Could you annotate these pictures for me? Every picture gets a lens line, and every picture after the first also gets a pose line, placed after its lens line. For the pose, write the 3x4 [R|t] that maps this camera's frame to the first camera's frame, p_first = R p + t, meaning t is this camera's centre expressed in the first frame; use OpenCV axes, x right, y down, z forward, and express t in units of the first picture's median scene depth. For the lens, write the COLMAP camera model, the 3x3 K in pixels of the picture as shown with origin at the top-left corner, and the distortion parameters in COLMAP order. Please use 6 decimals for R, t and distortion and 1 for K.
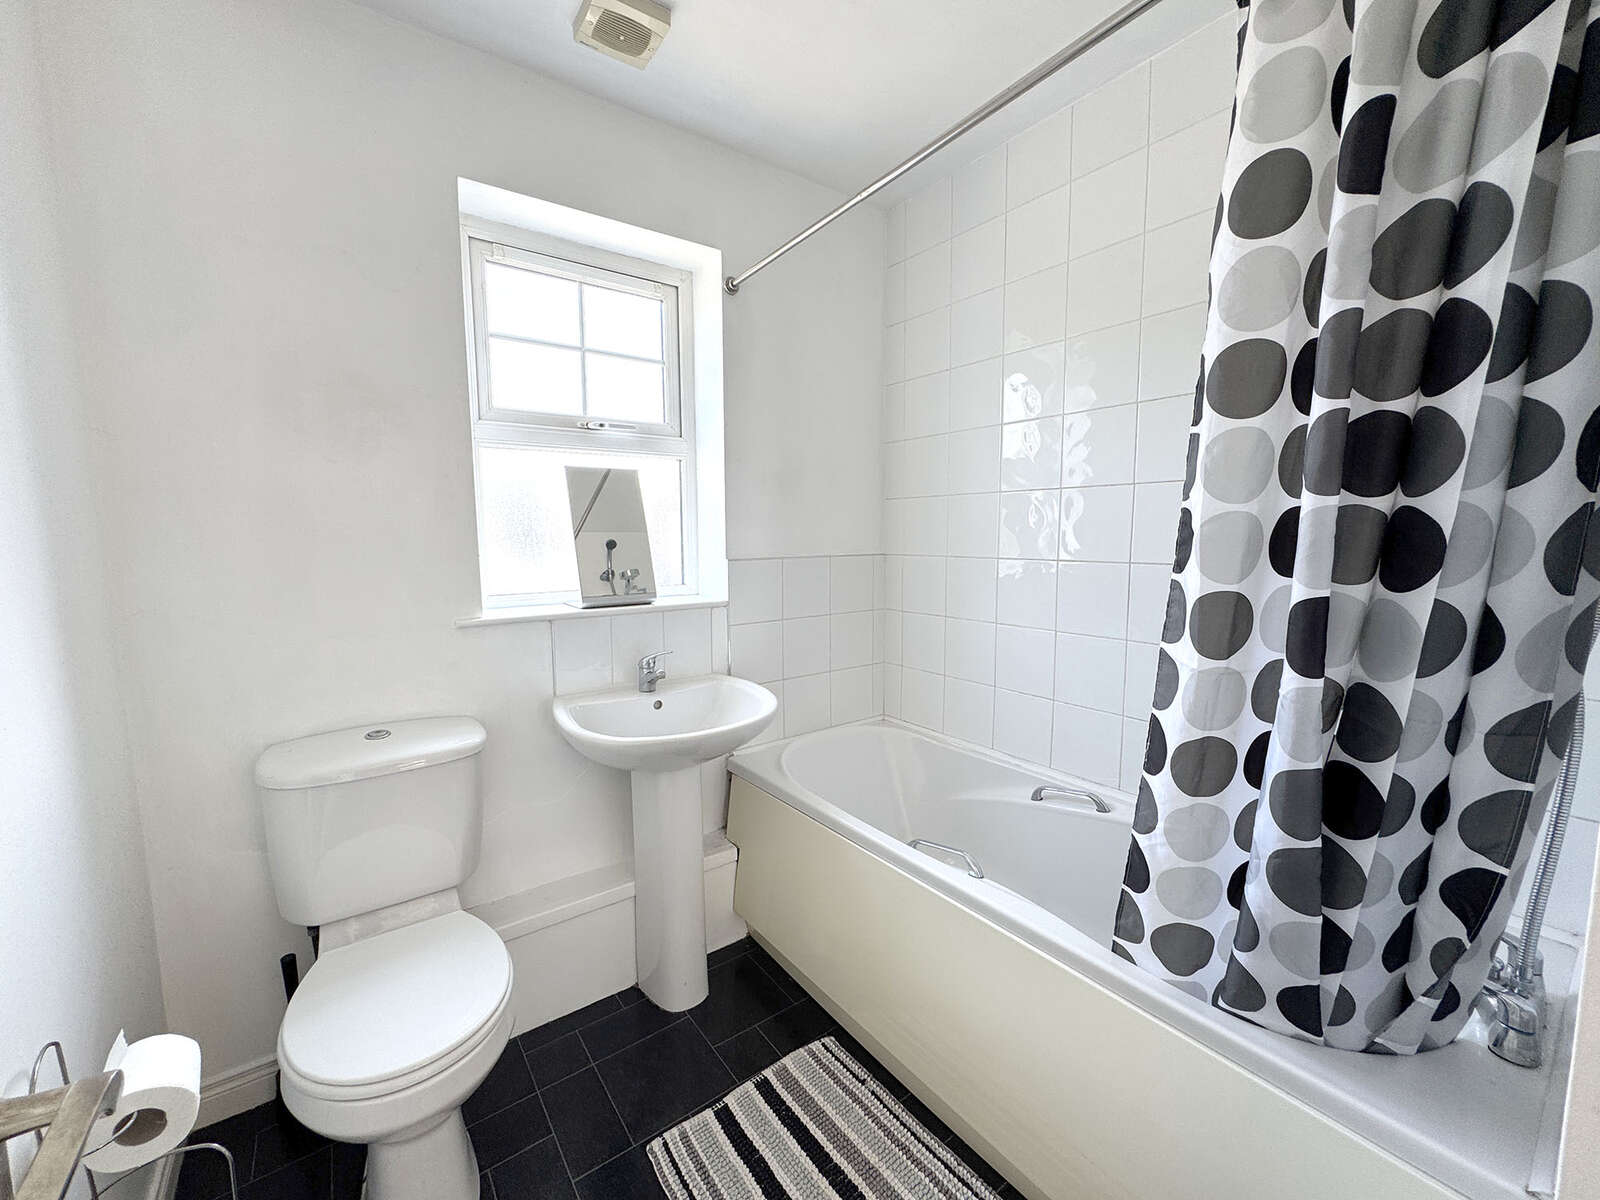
lens RADIAL K [[633.5, 0, 802.7], [0, 633.5, 611.1], [0, 0, 1]] dist [-0.007641, 0.000187]
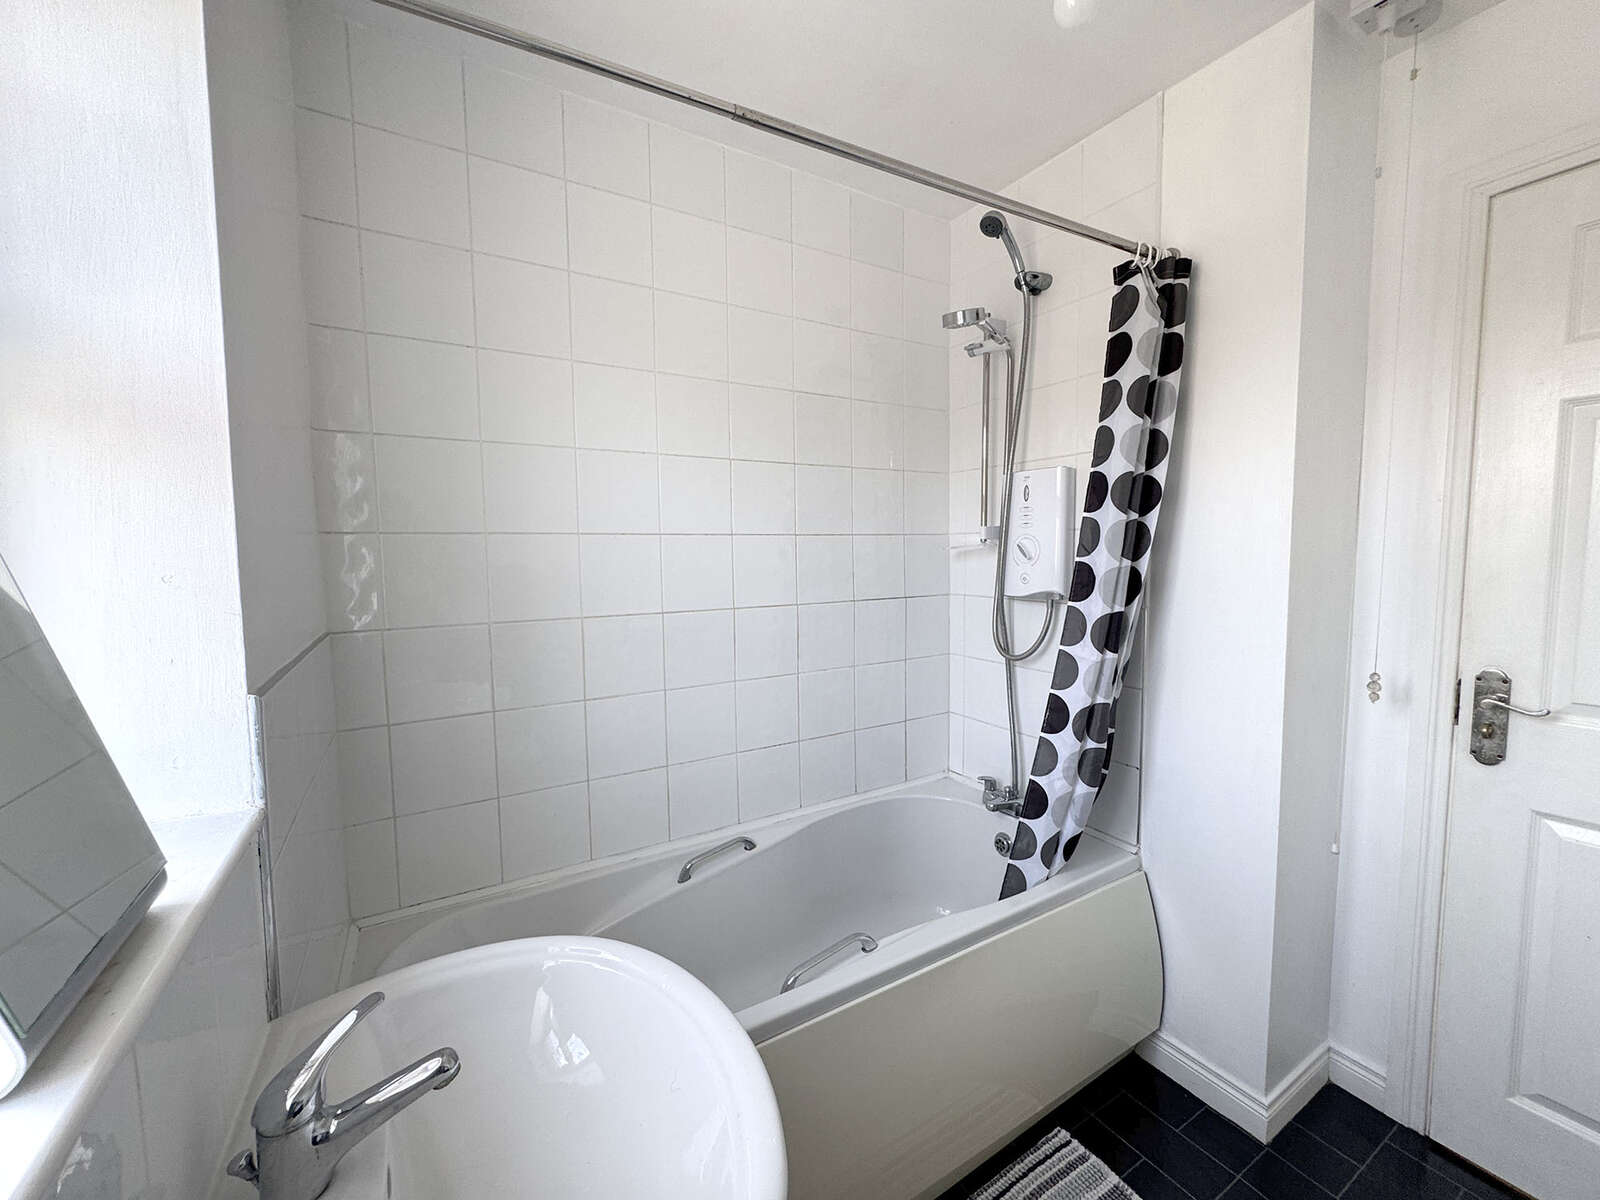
lens RADIAL K [[633.5, 0, 798.9], [0, 633.5, 591.7], [0, 0, 1]] dist [-0.007641, 0.000187]
pose [[0.051689, -0.030442, 0.998199, -0.487029], [0.116463, 0.992899, 0.024250, -0.098771], [-0.991849, 0.114999, 0.054868, 0.779824]]
